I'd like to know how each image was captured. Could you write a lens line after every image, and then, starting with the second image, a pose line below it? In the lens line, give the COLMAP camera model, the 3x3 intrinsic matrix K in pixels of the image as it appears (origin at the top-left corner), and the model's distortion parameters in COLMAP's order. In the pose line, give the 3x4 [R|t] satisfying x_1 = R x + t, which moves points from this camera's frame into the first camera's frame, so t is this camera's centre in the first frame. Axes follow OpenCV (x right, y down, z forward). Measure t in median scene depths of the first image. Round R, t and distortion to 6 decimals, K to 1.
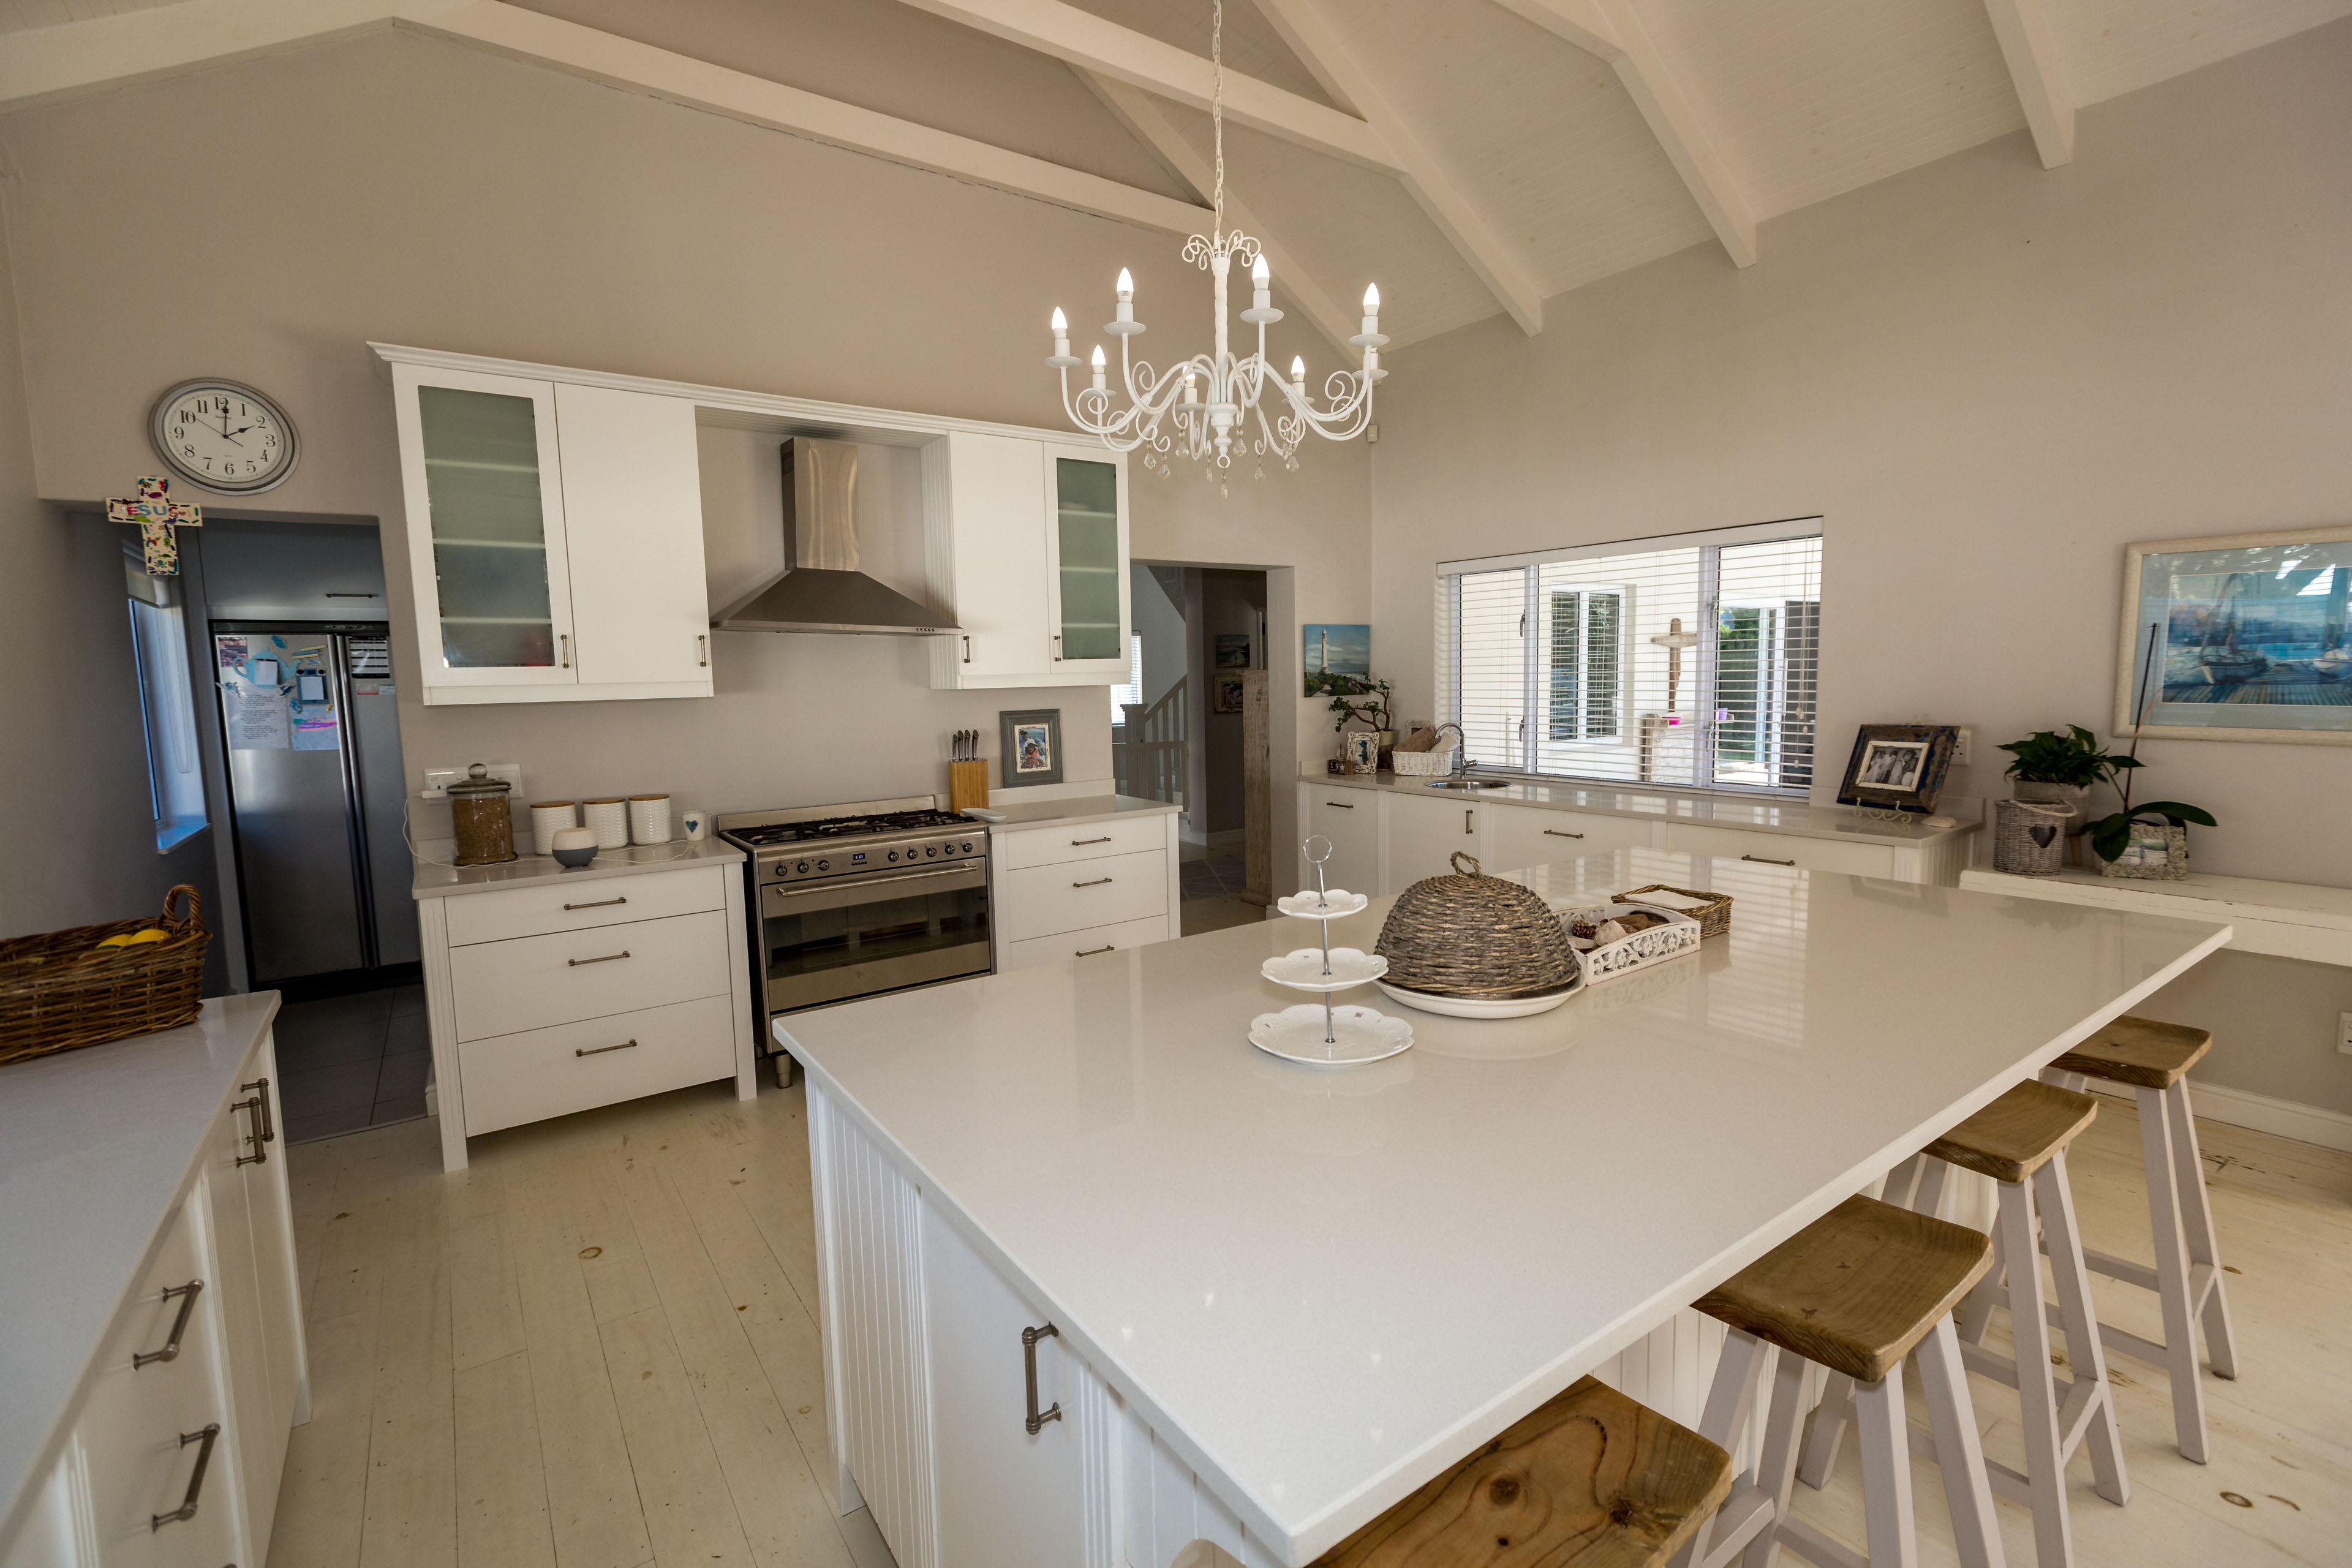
lens RADIAL K [[1058.9, 0, 1176.0], [0, 1058.9, 784.0], [0, 0, 1]] dist [0.001052, -0.000118]
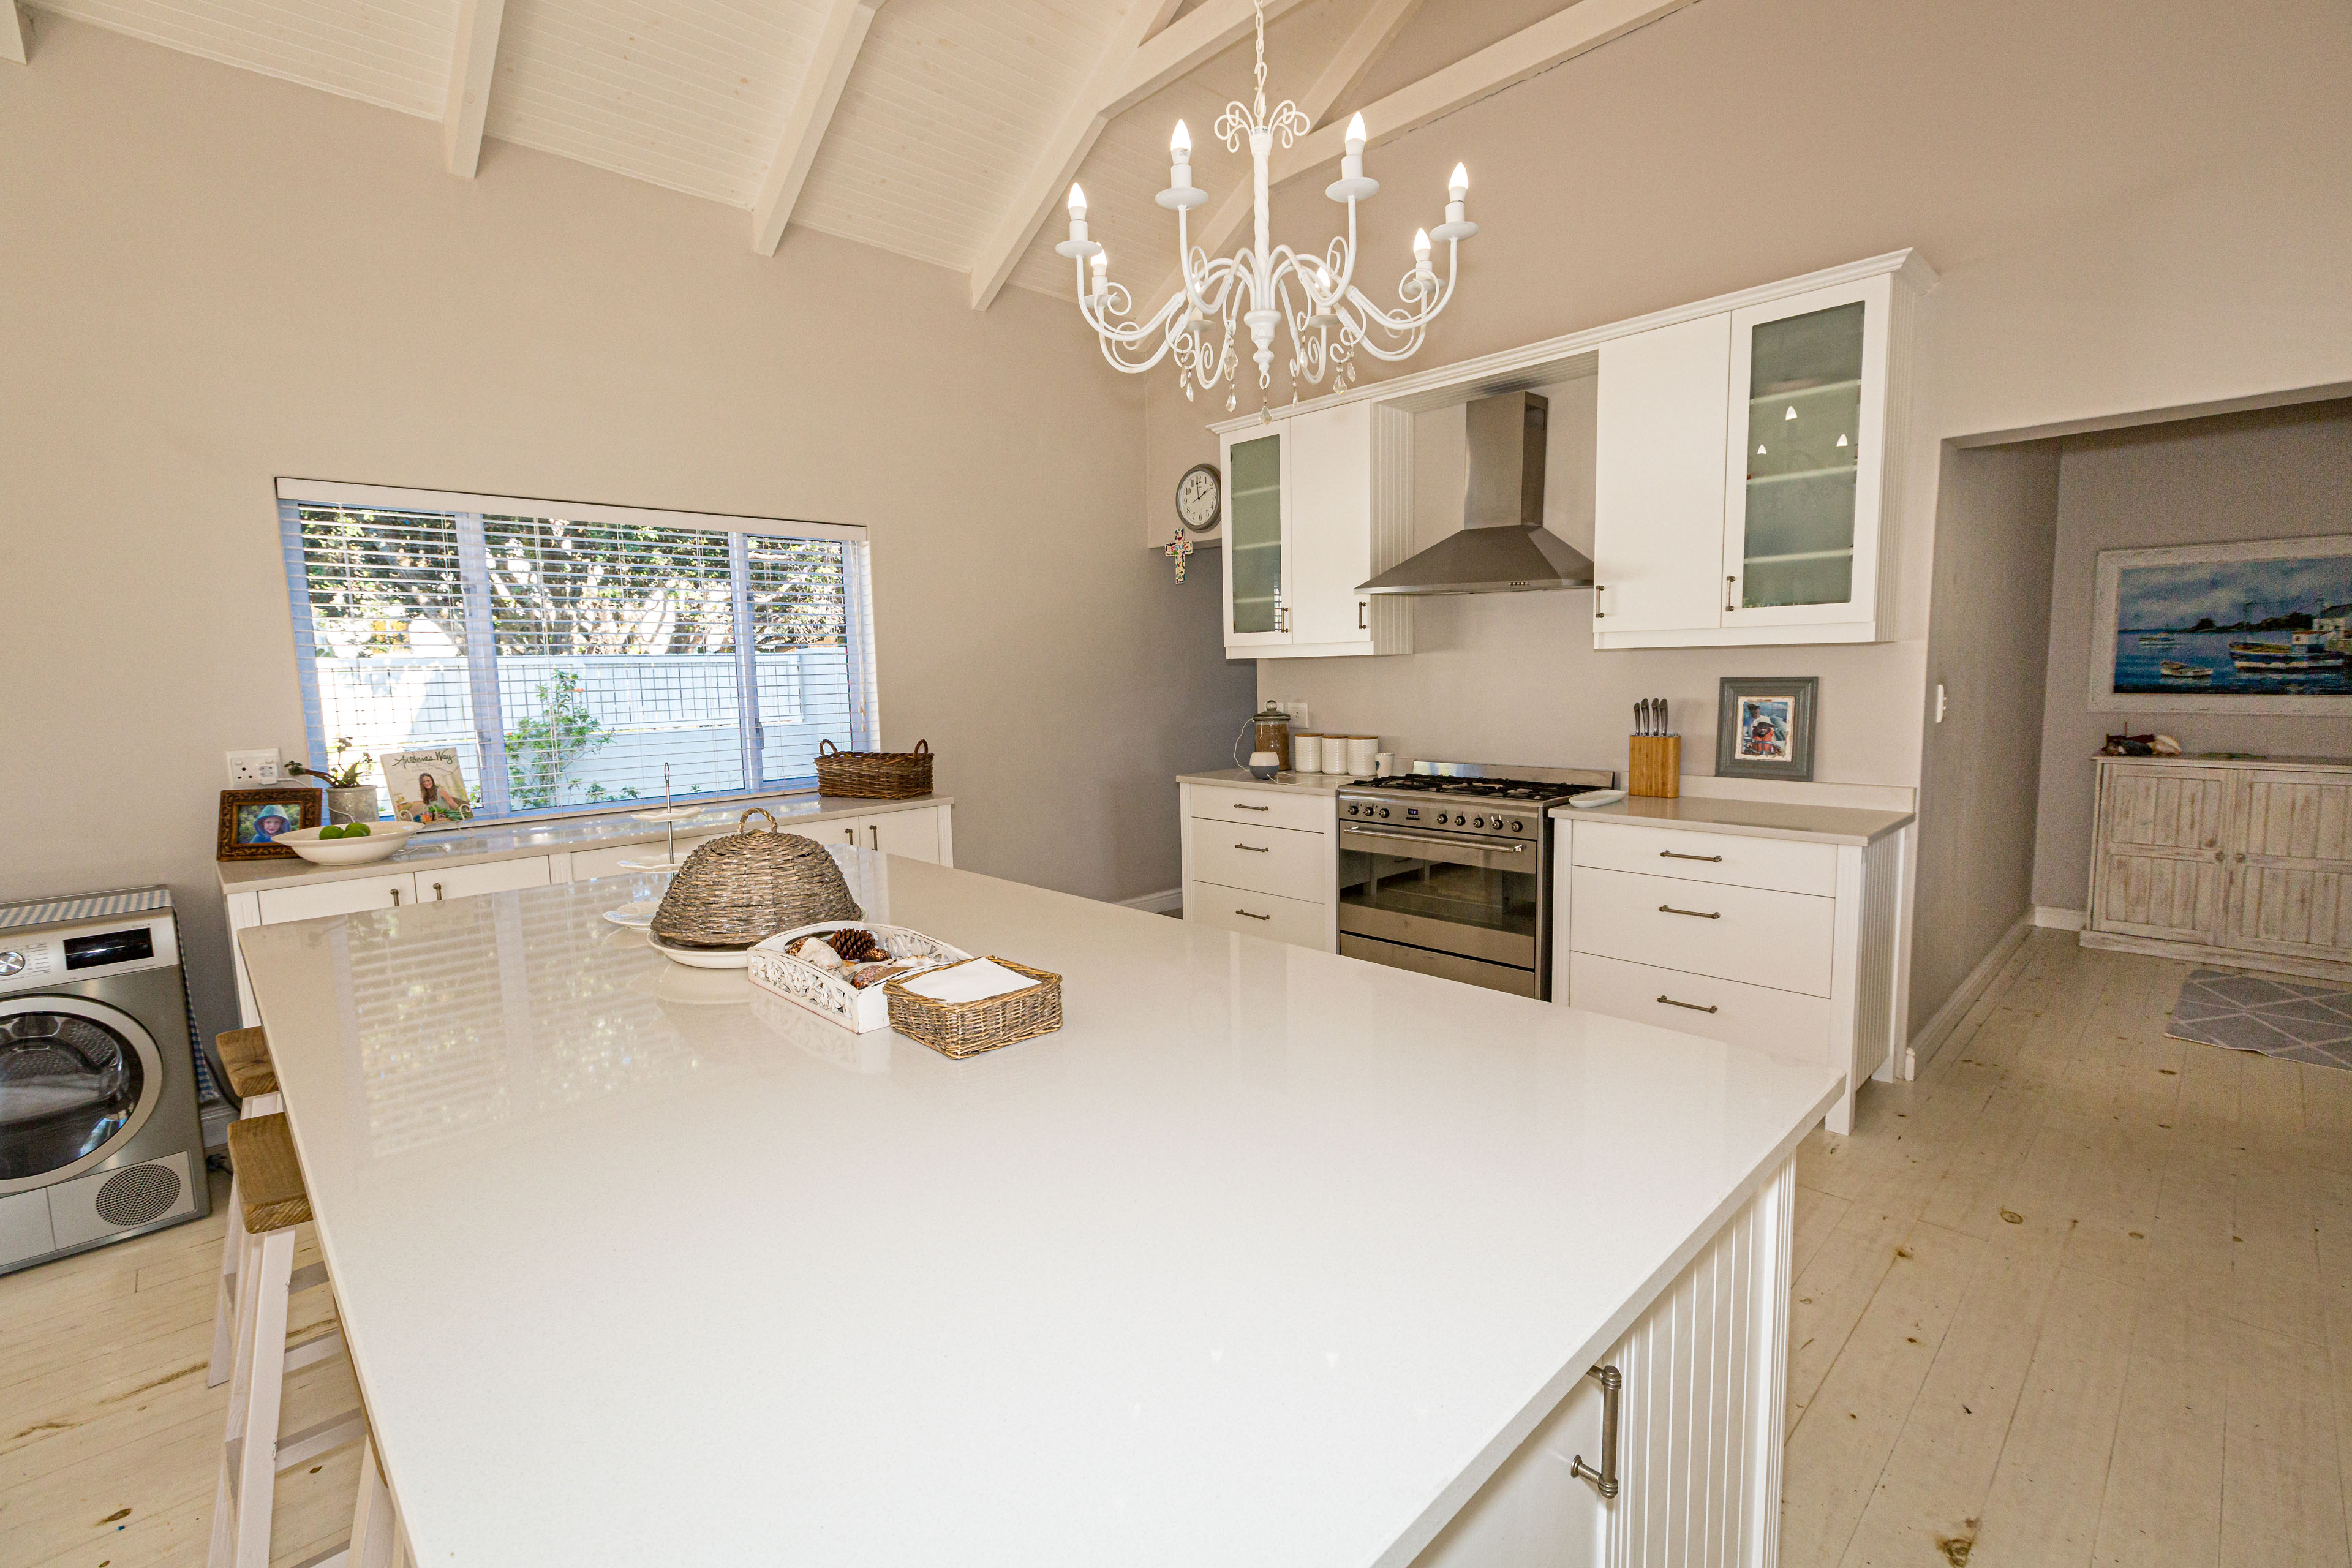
lens RADIAL K [[1058.9, 0, 1176.0], [0, 1058.9, 784.0], [0, 0, 1]] dist [0.001052, -0.000118]
pose [[0.145777, 0.127895, -0.981016, 0.567799], [-0.086628, 0.989450, 0.116122, -0.048822], [0.985517, 0.068056, 0.155318, 0.512897]]
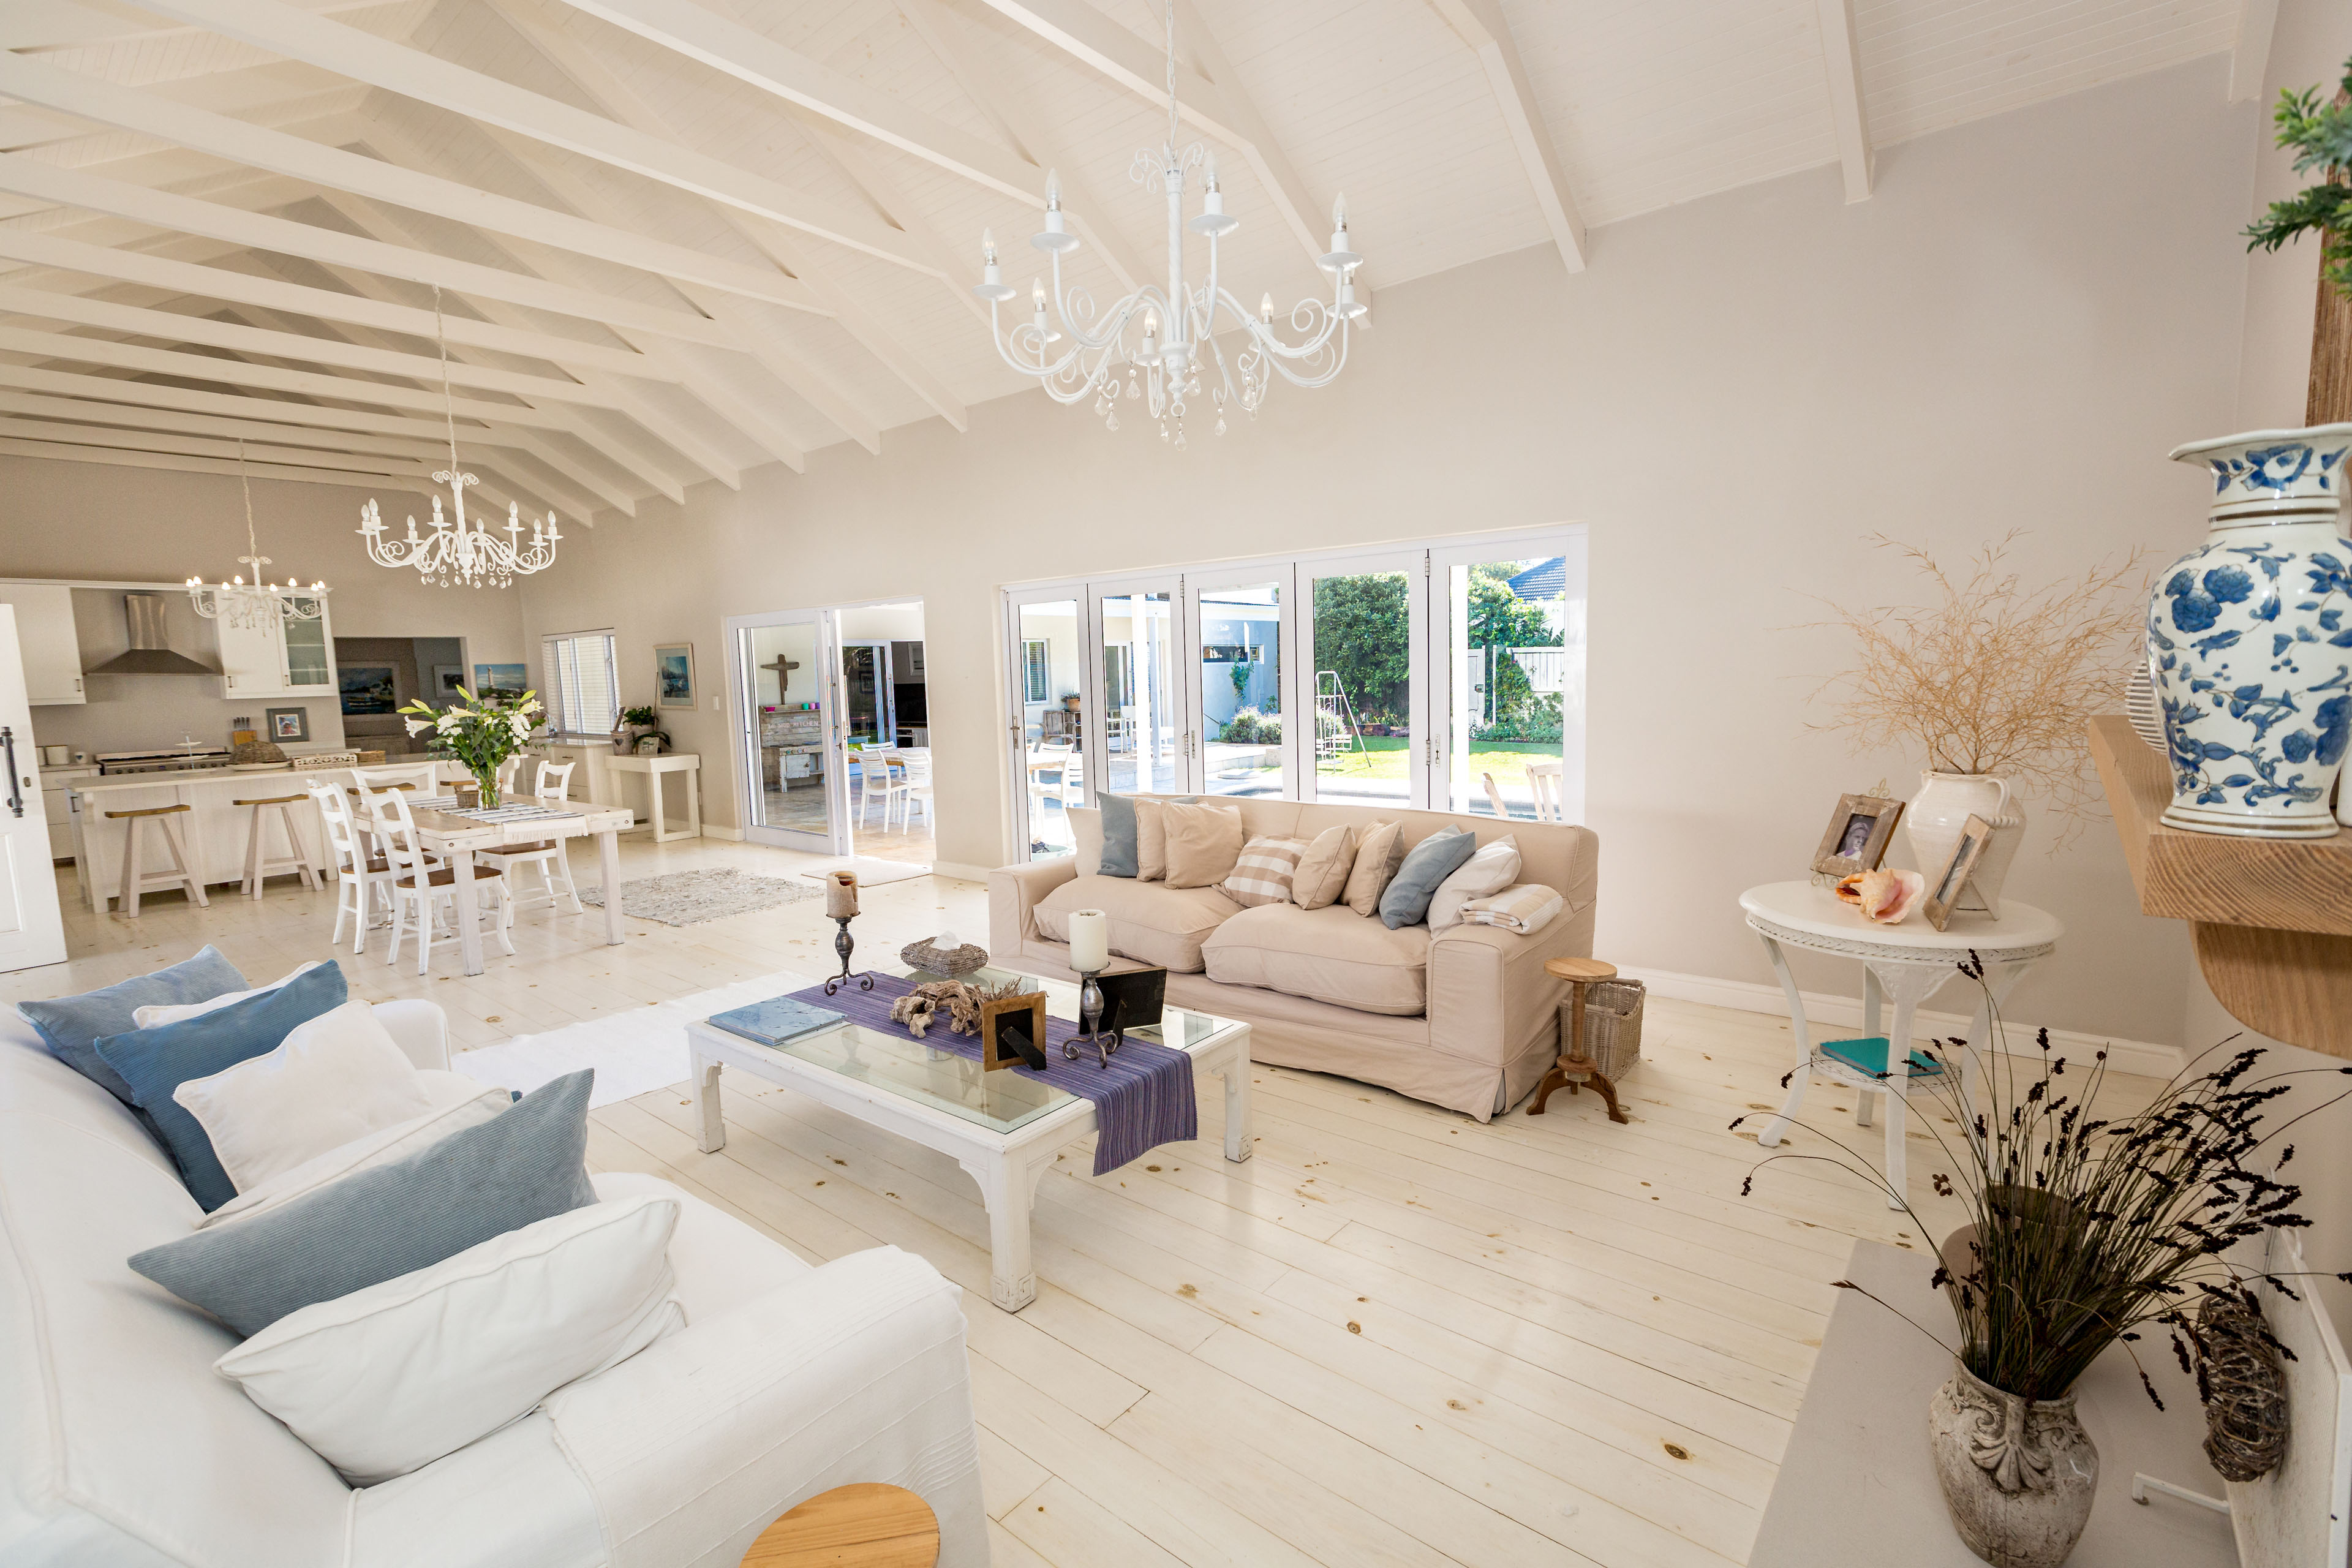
lens RADIAL K [[1030.5, 0, 1176.0], [0, 1030.5, 784.0], [0, 0, 1]] dist [-0.001520, -0.000327]
pose [[0.968411, -0.037830, 0.246472, 1.199159], [0.037374, 0.999280, 0.006531, 0.153351], [-0.246542, 0.002887, 0.969128, -1.641840]]
